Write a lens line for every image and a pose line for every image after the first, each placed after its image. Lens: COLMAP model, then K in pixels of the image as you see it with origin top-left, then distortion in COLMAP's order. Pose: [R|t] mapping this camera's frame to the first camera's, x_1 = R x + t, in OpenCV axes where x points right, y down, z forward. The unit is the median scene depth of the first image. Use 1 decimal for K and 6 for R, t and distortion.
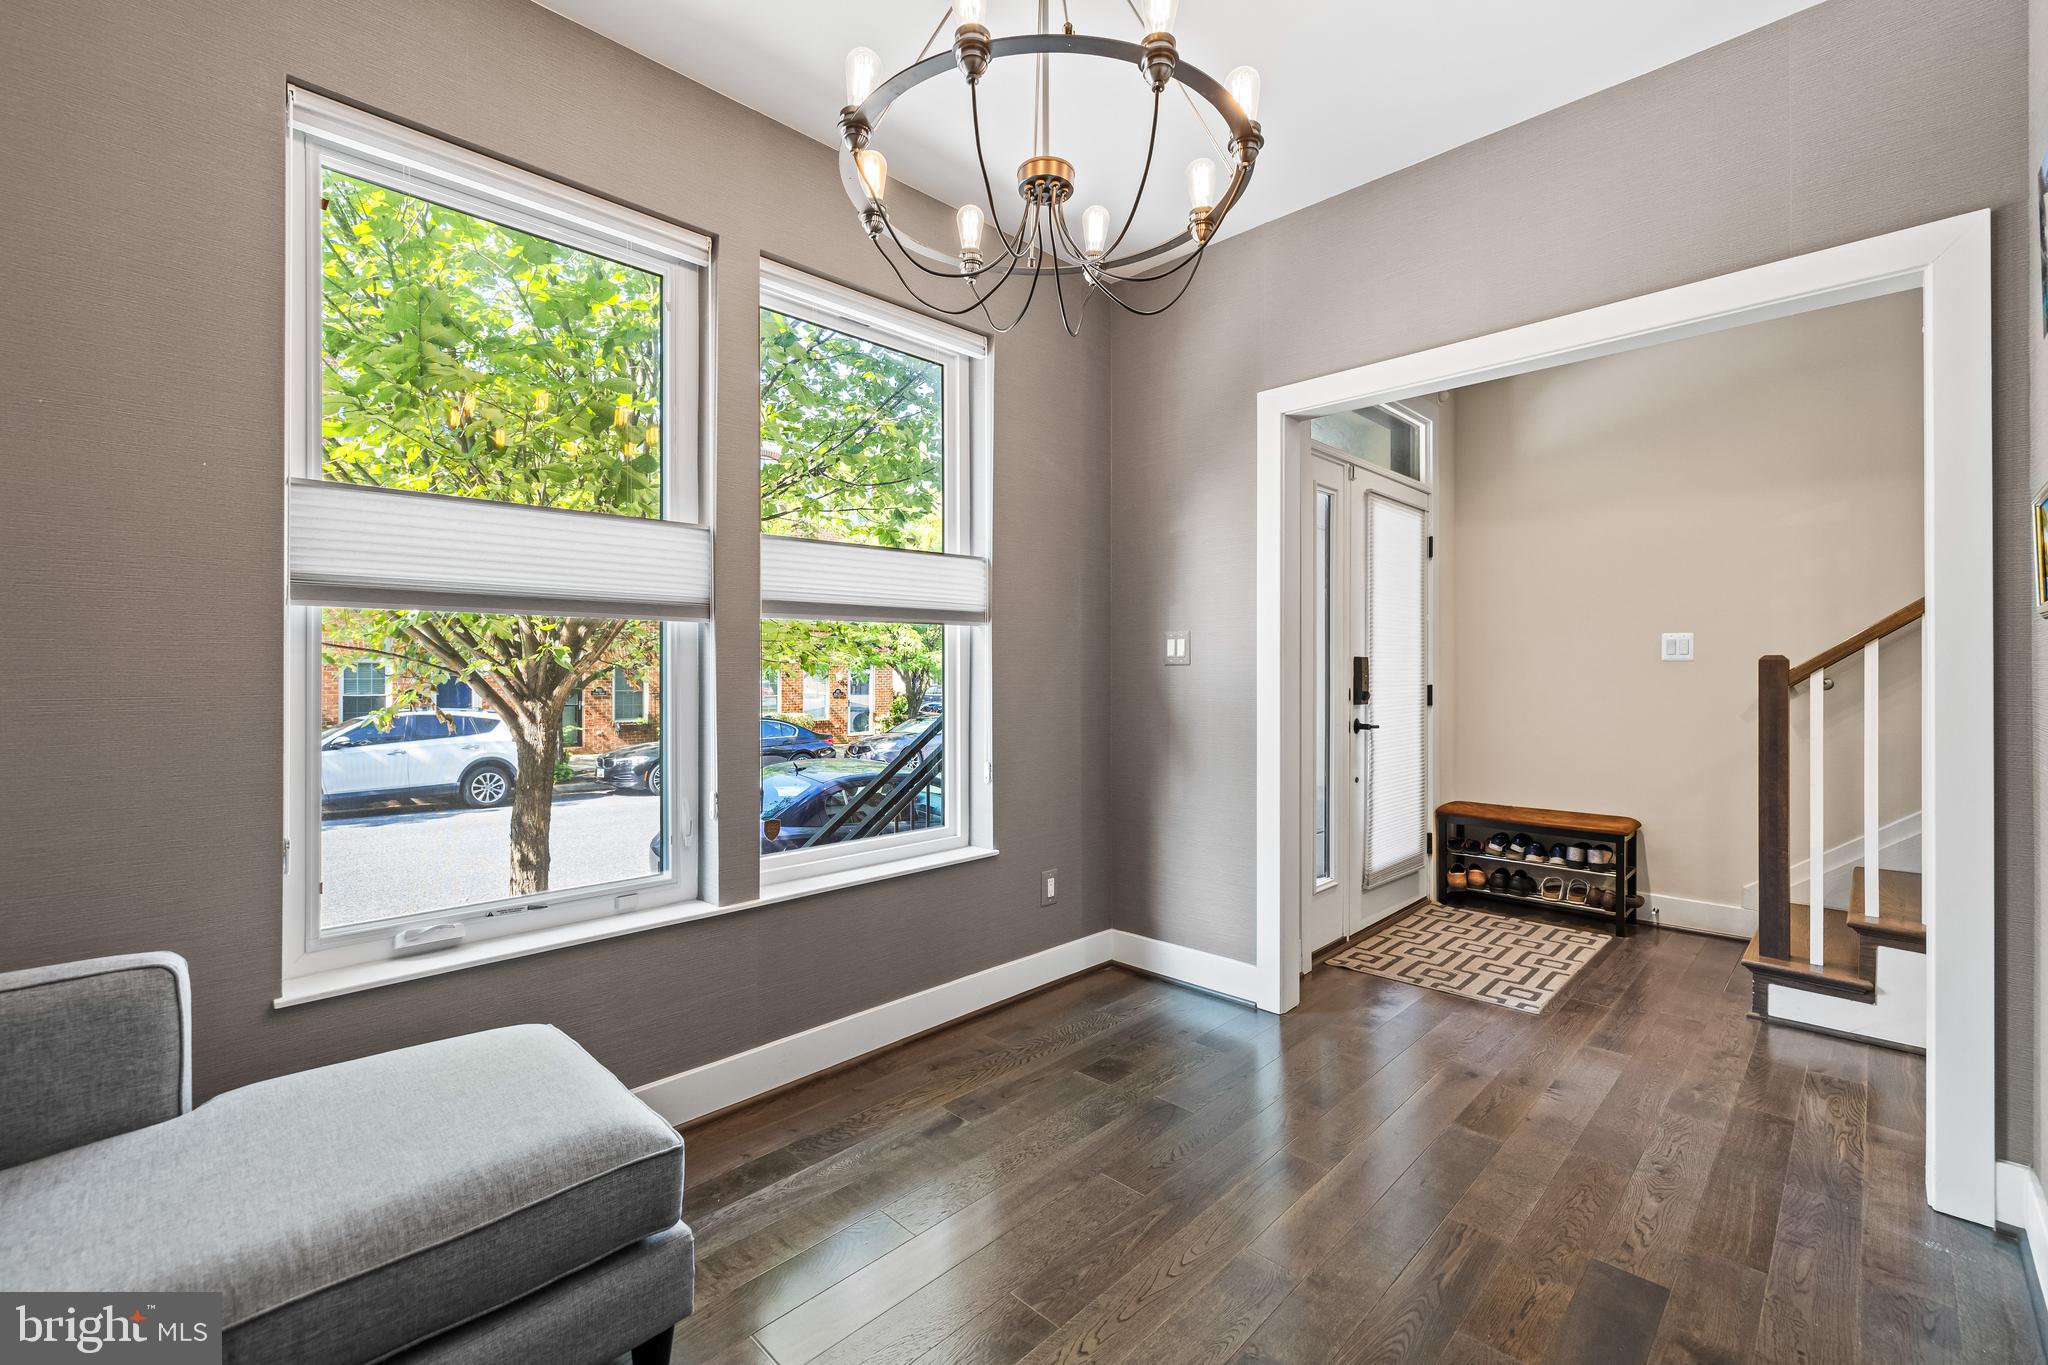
lens RADIAL K [[869.2, 0, 1005.7], [0, 869.2, 670.8], [0, 0, 1]] dist [-0.001950, 0.000730]
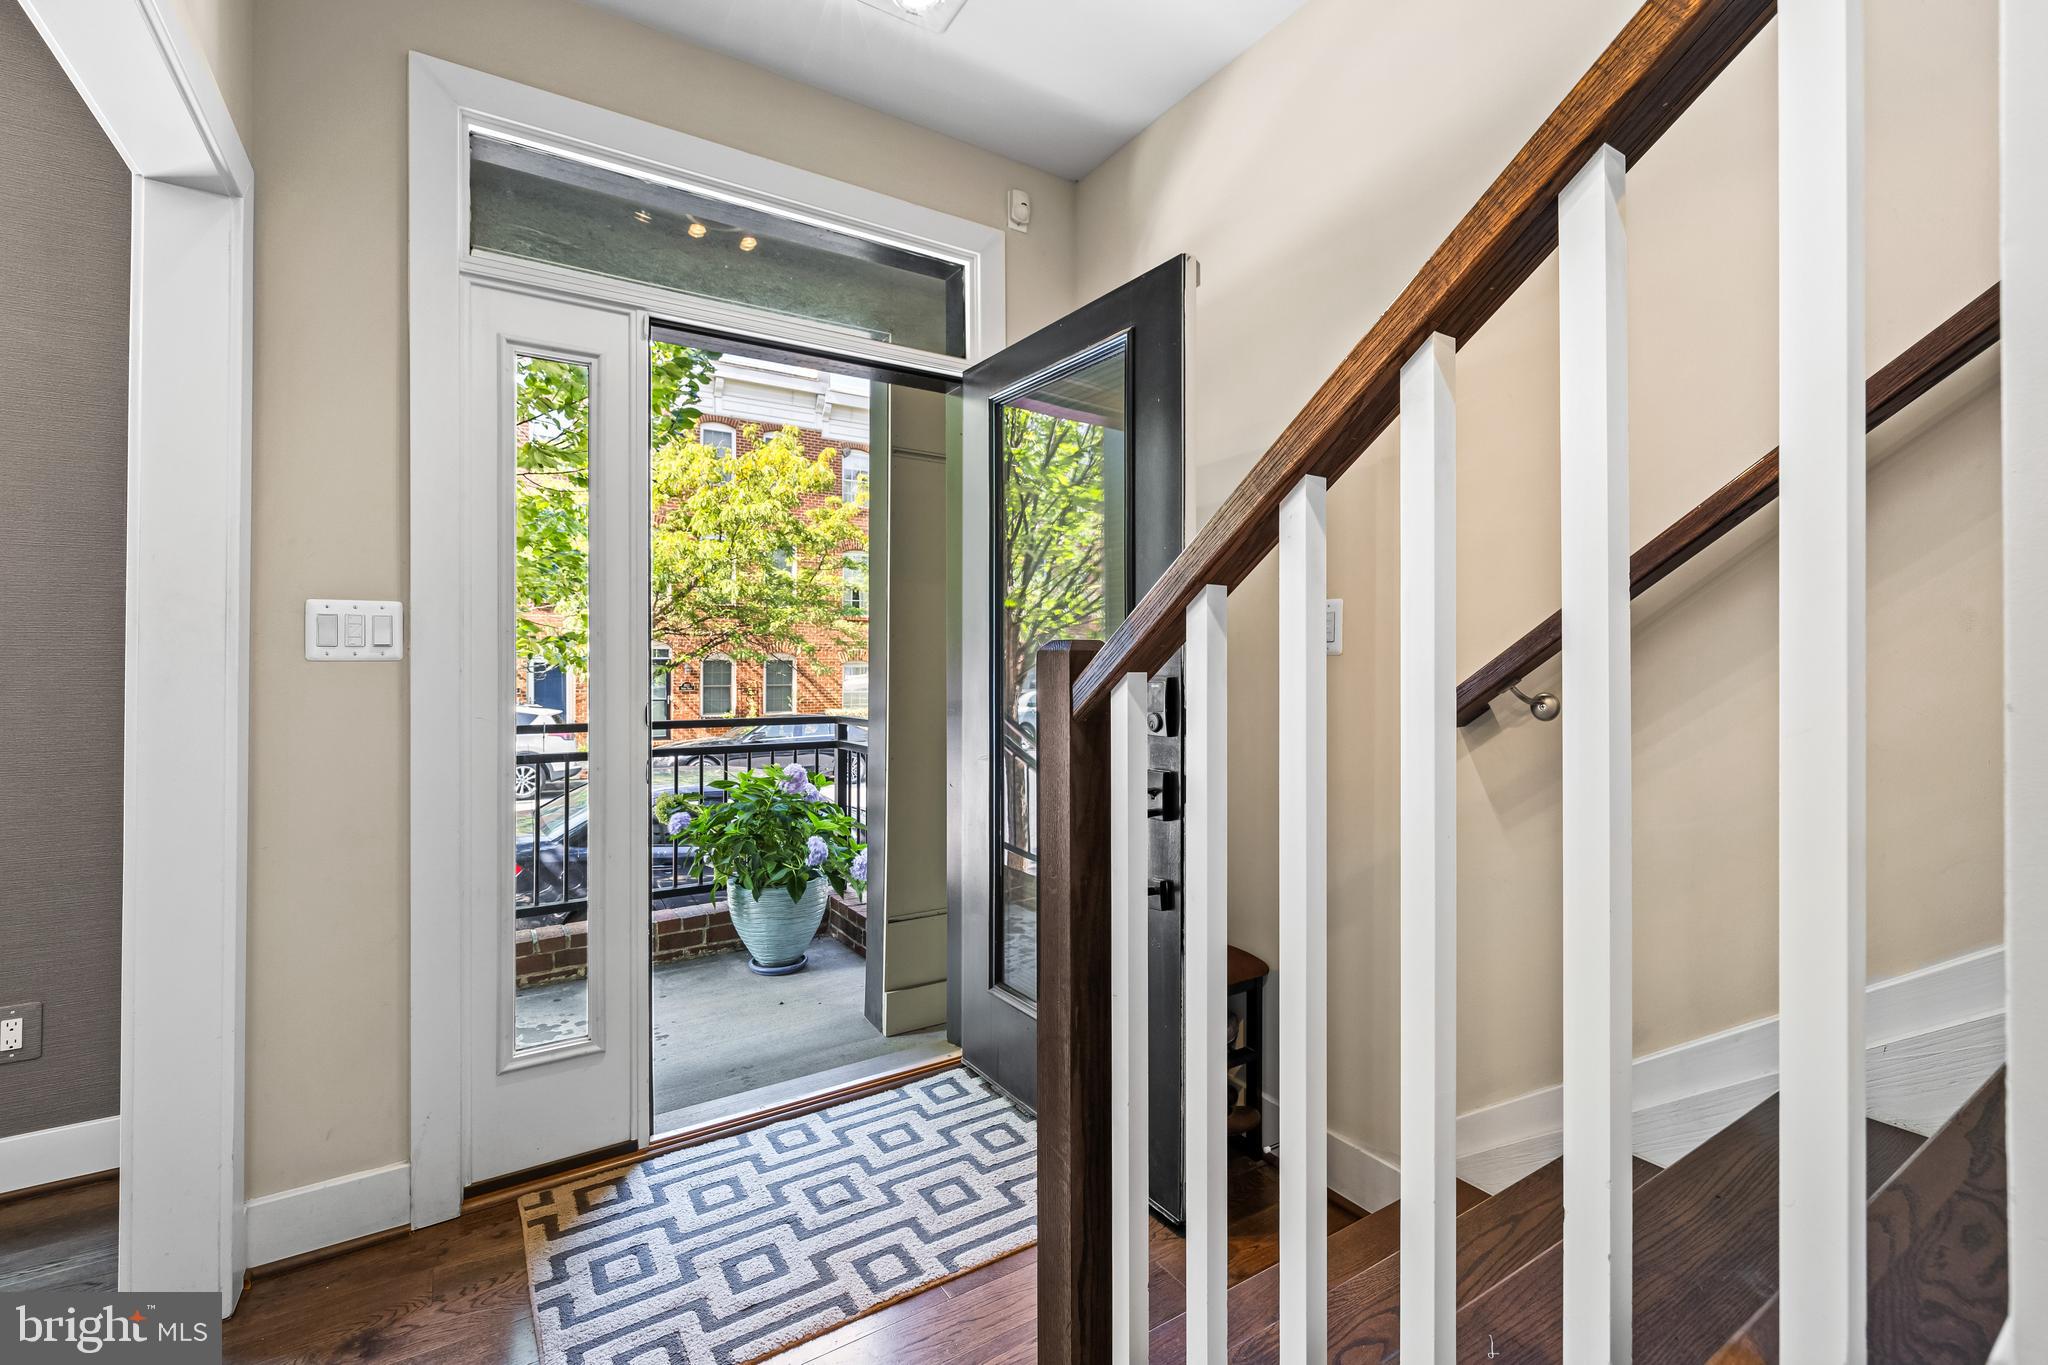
lens RADIAL K [[869.2, 0, 1025.7], [0, 869.2, 669.7], [0, 0, 1]] dist [-0.001950, 0.000730]
pose [[0.977474, 0.000596, -0.211057, 0.753130], [0.000780, 0.999979, 0.006437, -0.007645], [0.211056, -0.006456, 0.977453, 0.491919]]
